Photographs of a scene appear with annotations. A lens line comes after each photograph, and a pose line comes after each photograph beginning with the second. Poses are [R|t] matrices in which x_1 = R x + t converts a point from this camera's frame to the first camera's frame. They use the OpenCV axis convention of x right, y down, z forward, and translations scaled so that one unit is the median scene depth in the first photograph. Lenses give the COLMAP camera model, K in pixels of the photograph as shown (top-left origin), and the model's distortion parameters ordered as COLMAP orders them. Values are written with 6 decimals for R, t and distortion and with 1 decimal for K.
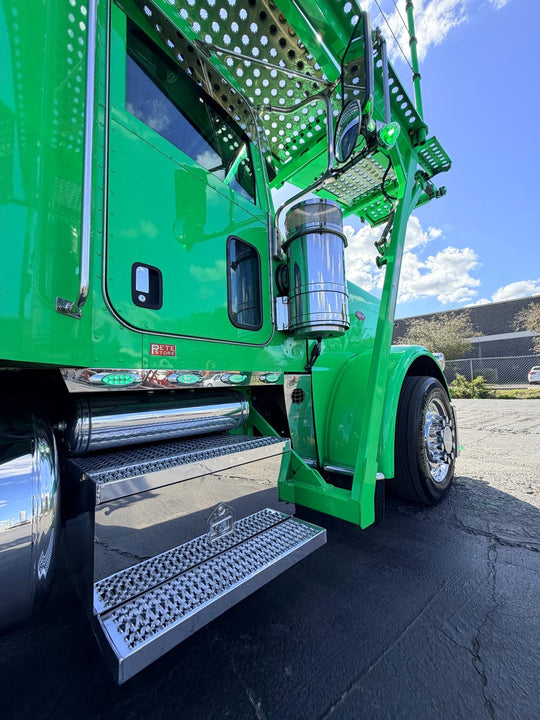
lens RADIAL K [[286.0, 0, 268.9], [0, 286.0, 359.9], [0, 0, 1]] dist [0.001508, -0.000653]
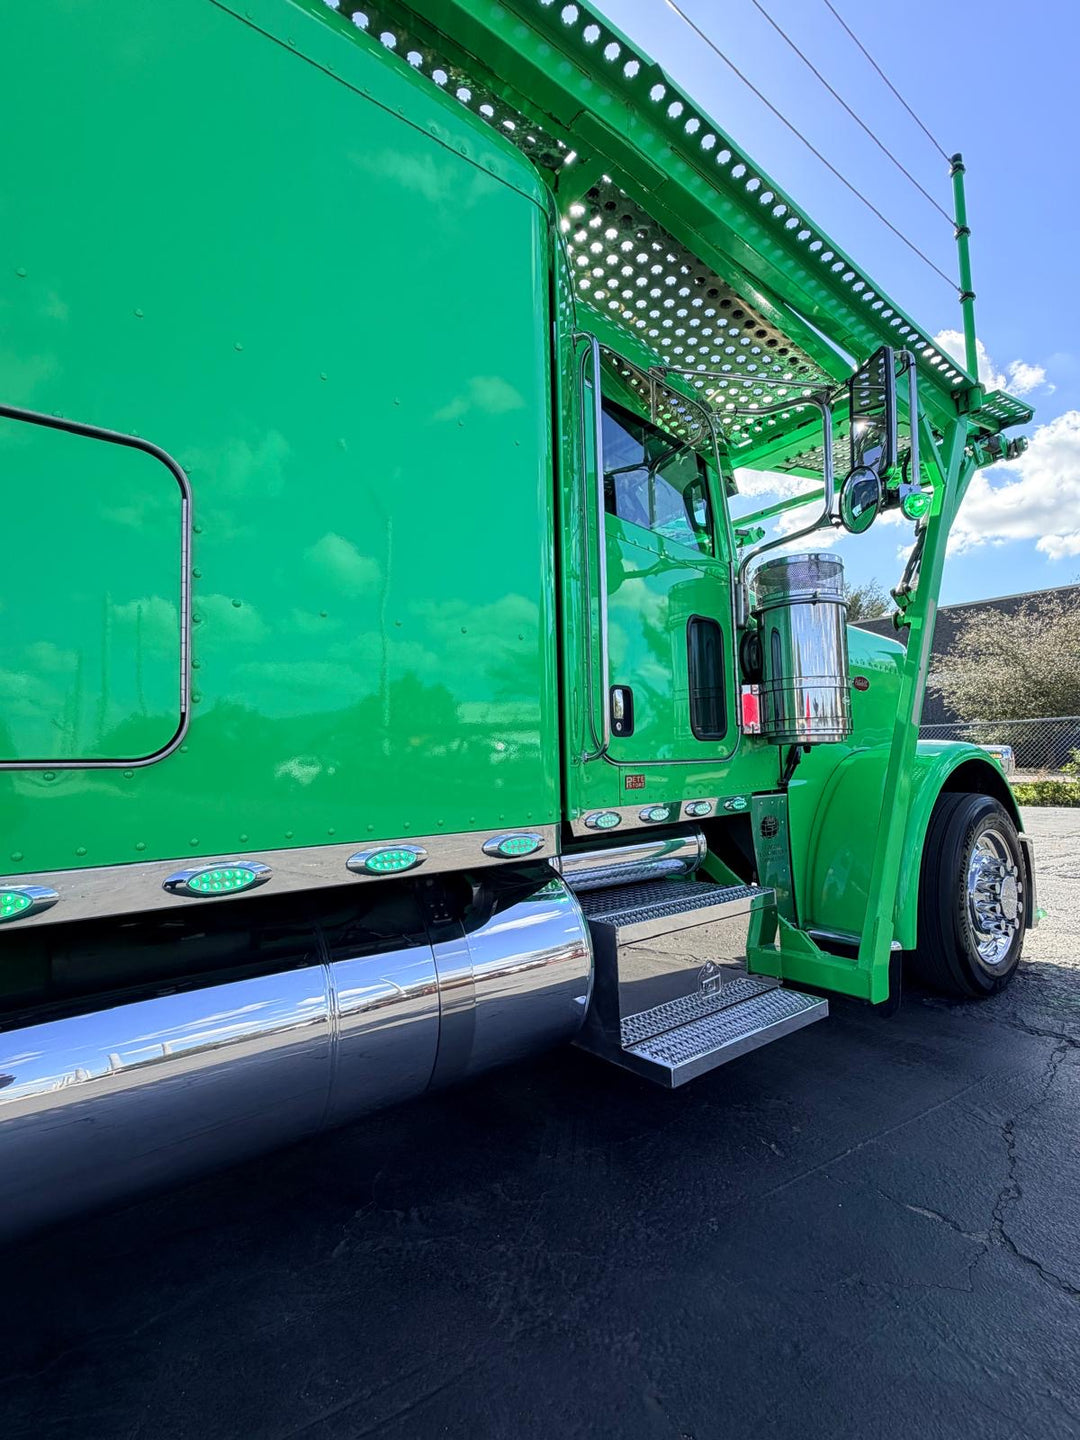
lens RADIAL K [[652.1, 0, 541.5], [0, 652.1, 718.9], [0, 0, 1]] dist [-0.003677, 0.001742]
pose [[0.993246, 0.004701, -0.115932, -0.273114], [-0.001707, 0.999663, 0.025904, -0.177292], [0.116014, -0.025531, 0.992919, -0.629133]]
